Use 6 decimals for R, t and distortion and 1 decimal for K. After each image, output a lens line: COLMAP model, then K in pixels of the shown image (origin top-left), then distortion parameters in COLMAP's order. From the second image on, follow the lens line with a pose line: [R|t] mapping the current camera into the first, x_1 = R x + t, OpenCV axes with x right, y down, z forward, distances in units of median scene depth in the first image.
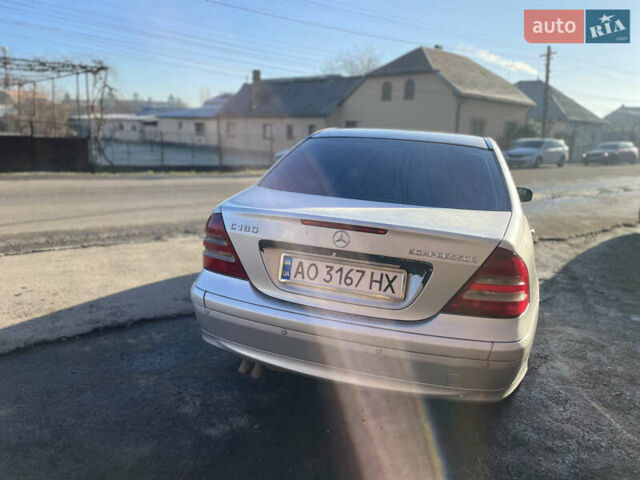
lens RADIAL K [[484.0, 0, 322.3], [0, 484.0, 238.0], [0, 0, 1]] dist [0.075908, -0.094659]
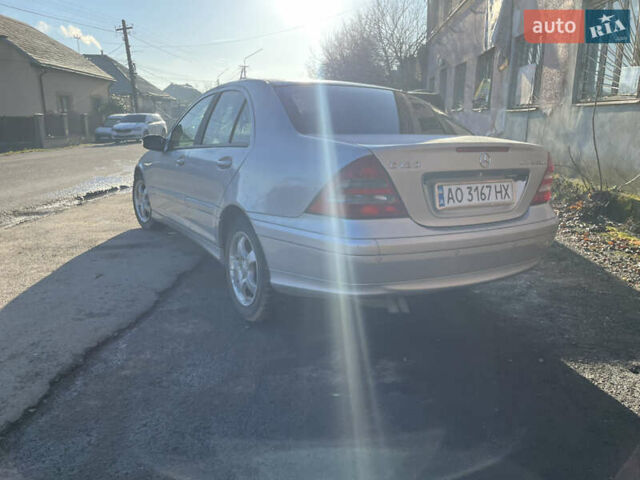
lens RADIAL K [[484.0, 0, 319.5], [0, 484.0, 239.4], [0, 0, 1]] dist [0.075908, -0.094659]
pose [[0.677250, -0.213475, 0.704103, -0.889155], [0.181065, 0.975909, 0.121723, -0.022208], [-0.713126, 0.045052, 0.699587, 0.368147]]
